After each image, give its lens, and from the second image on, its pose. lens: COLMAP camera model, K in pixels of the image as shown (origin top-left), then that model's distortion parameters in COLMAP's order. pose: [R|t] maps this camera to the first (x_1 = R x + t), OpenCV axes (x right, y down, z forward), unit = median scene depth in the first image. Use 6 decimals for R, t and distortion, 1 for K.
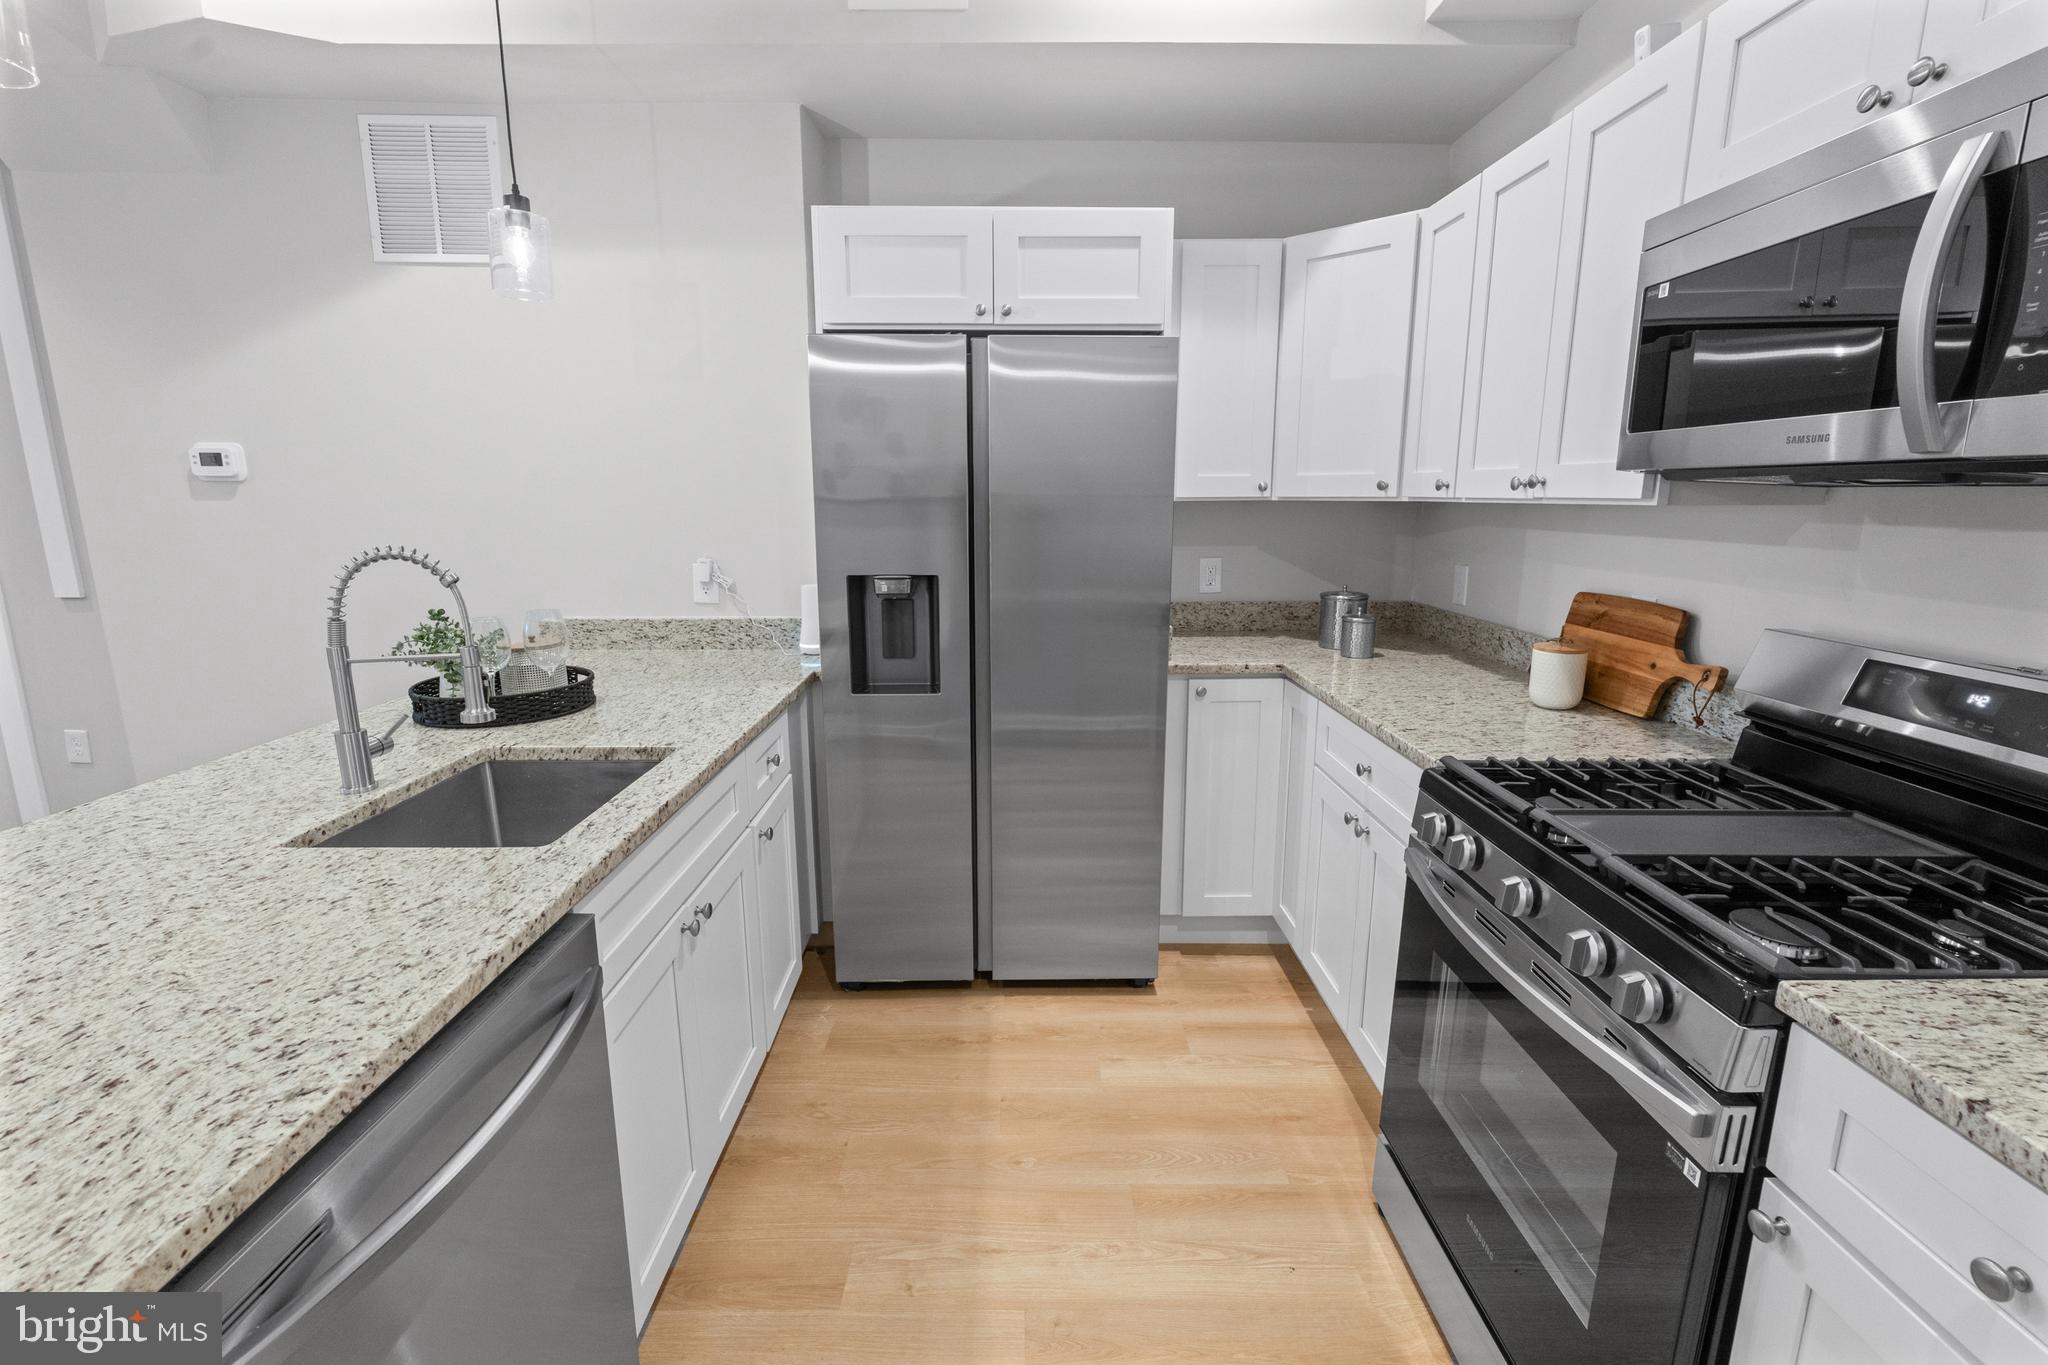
lens RADIAL K [[903.4, 0, 1012.9], [0, 903.4, 674.8], [0, 0, 1]] dist [-0.001087, -0.000087]
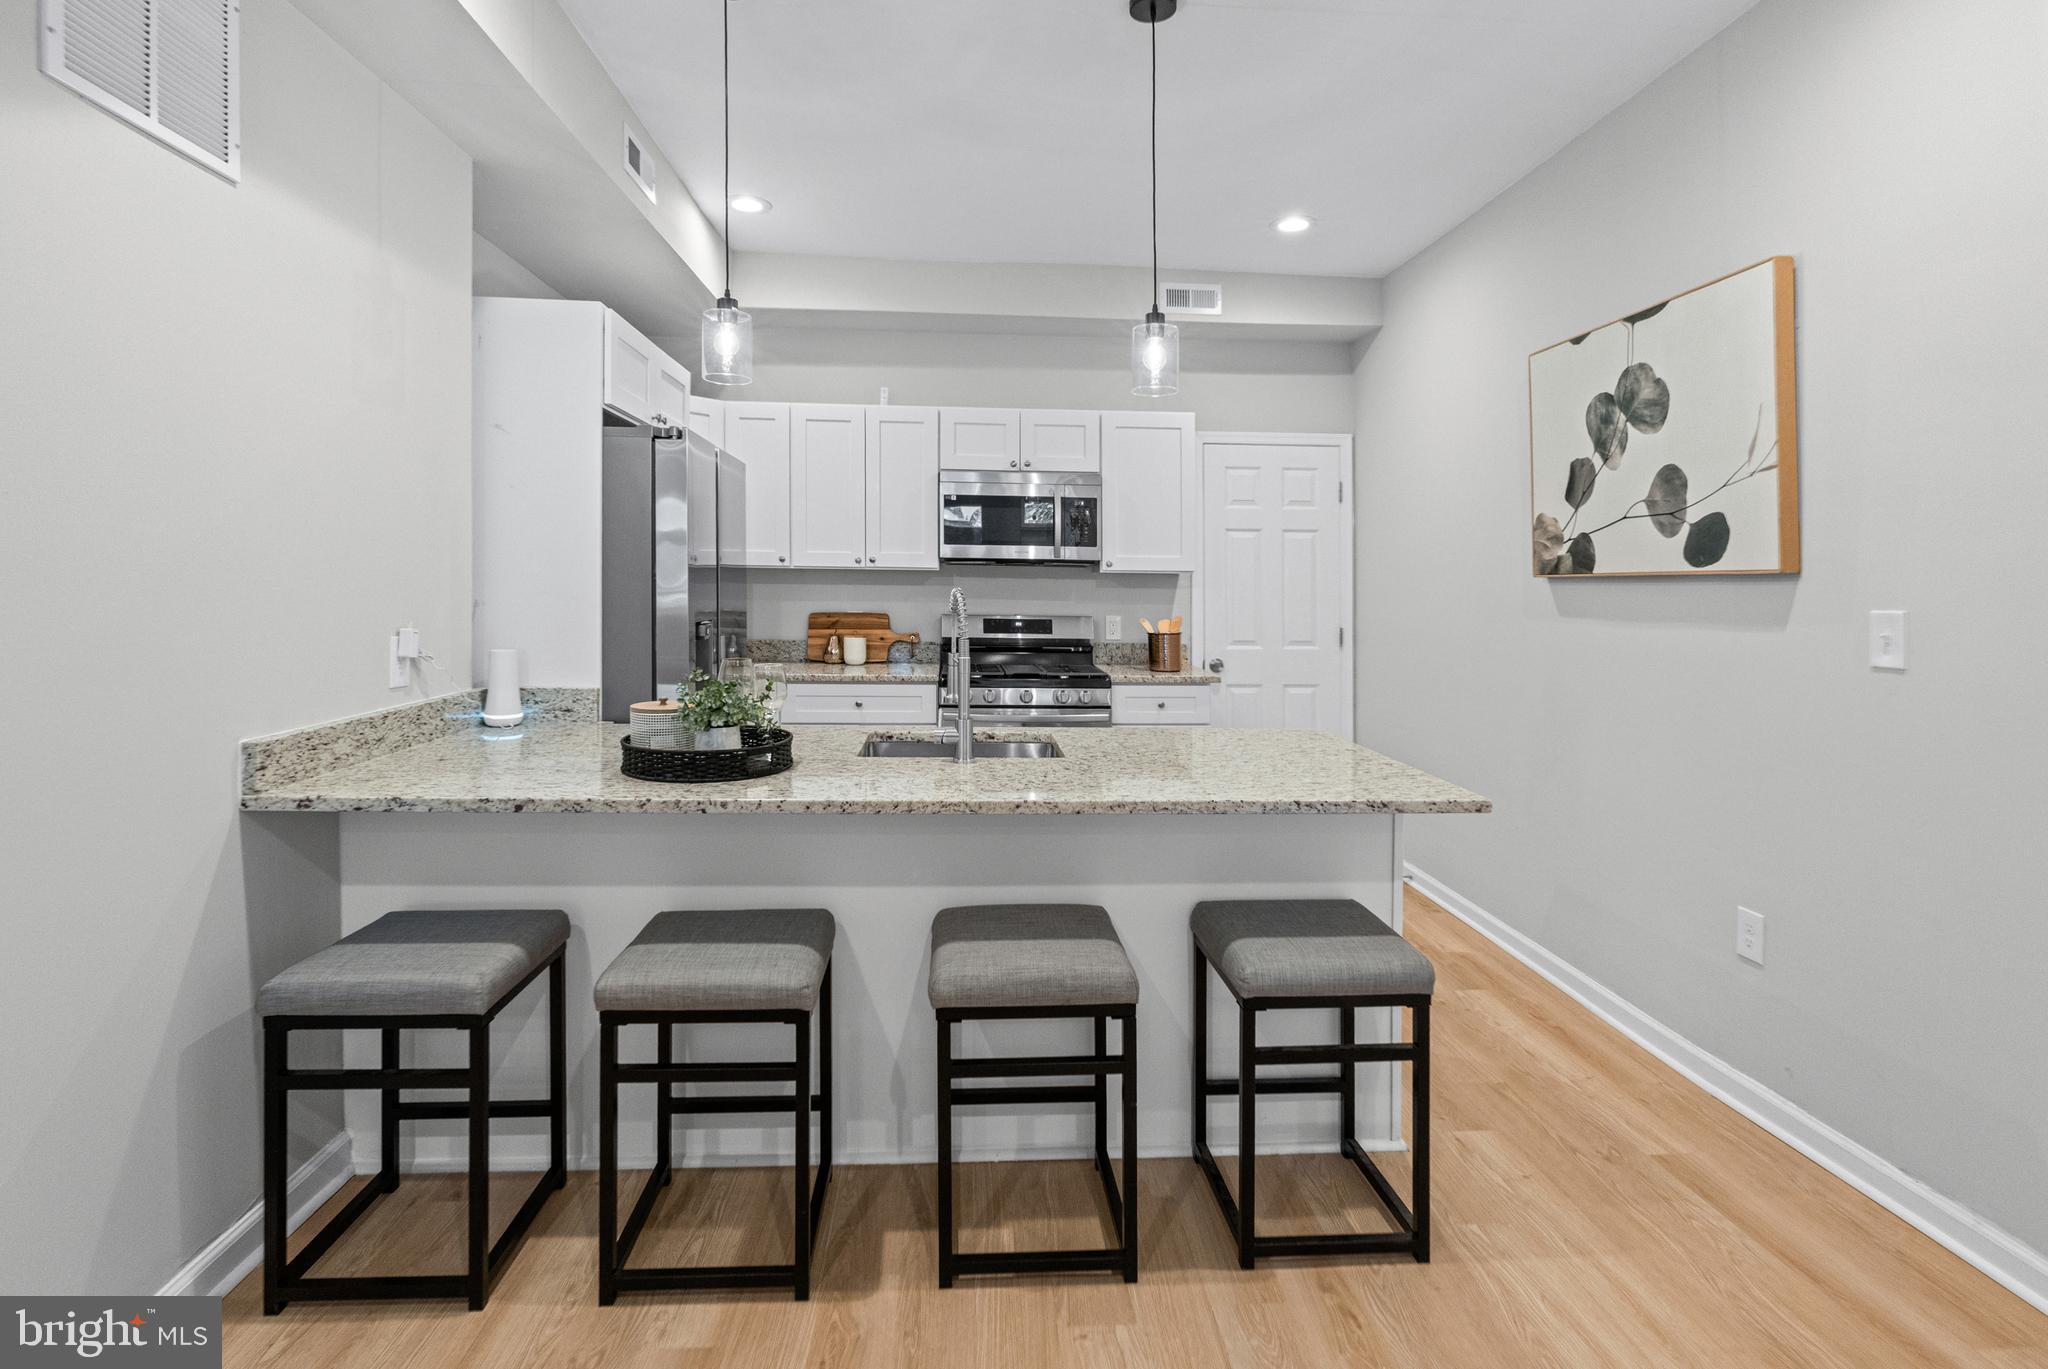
lens RADIAL K [[989.0, 0, 1029.2], [0, 989.0, 587.4], [0, 0, 1]] dist [-0.002228, -0.000448]
pose [[-0.081506, -0.007705, 0.996643, -1.579560], [0.183582, 0.982744, 0.022611, -0.108055], [-0.979620, 0.184808, -0.078685, 0.681270]]
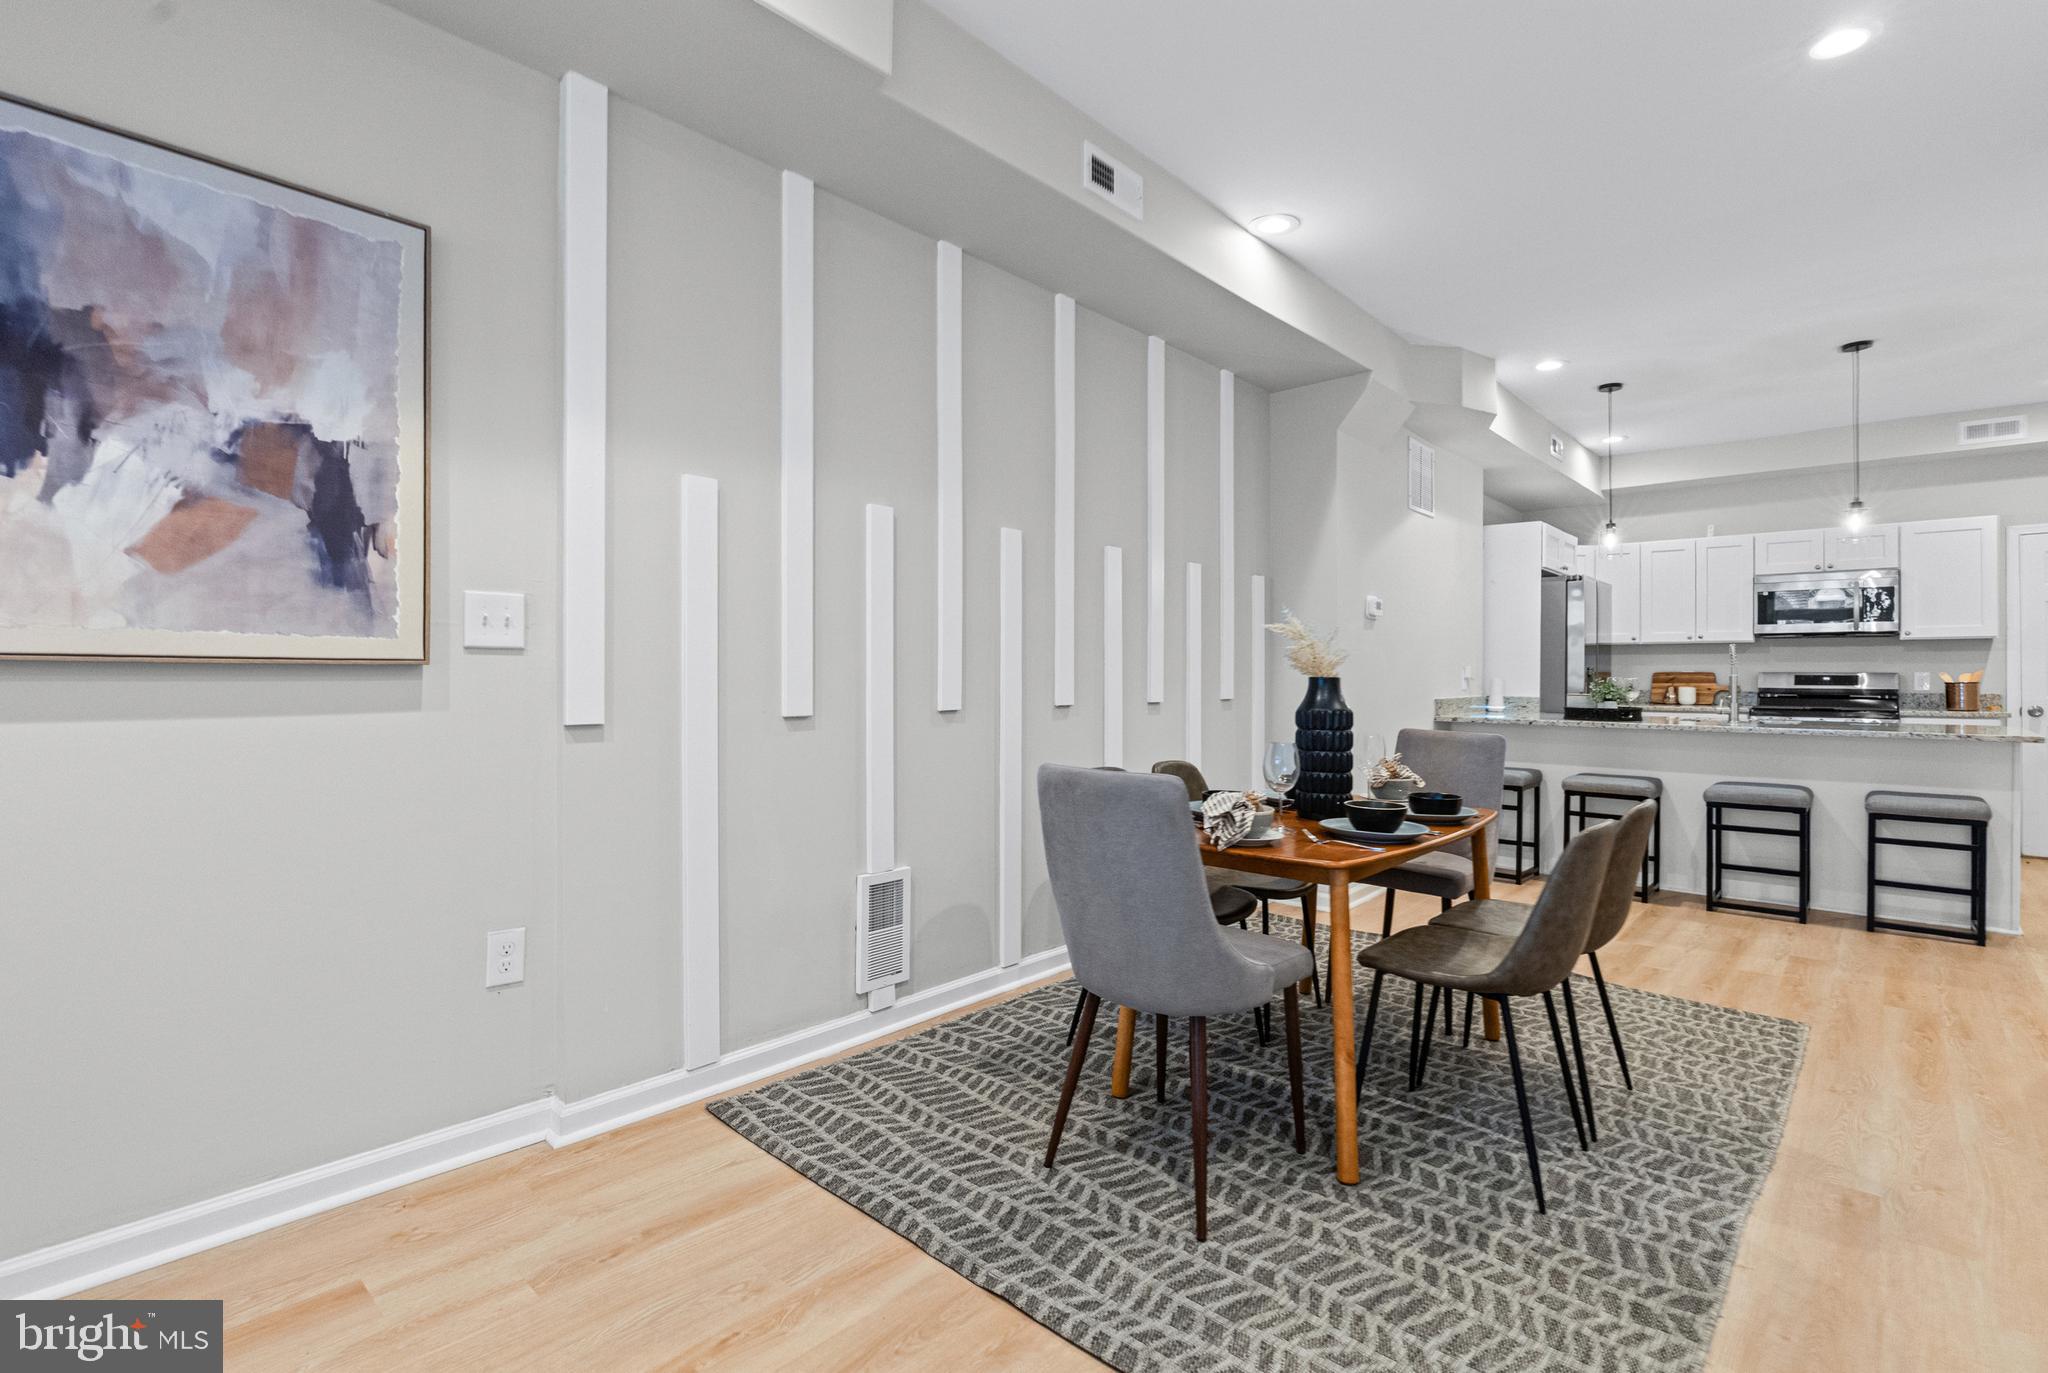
lens RADIAL K [[955.0, 0, 1024.0], [0, 955.0, 686.5], [0, 0, 1]] dist [-0.003760, -0.000038]
pose [[0.667010, -0.009962, 0.744982, -3.272029], [0.146396, 0.982170, -0.117940, 0.023673], [-0.730525, 0.187730, 0.656575, 0.431091]]
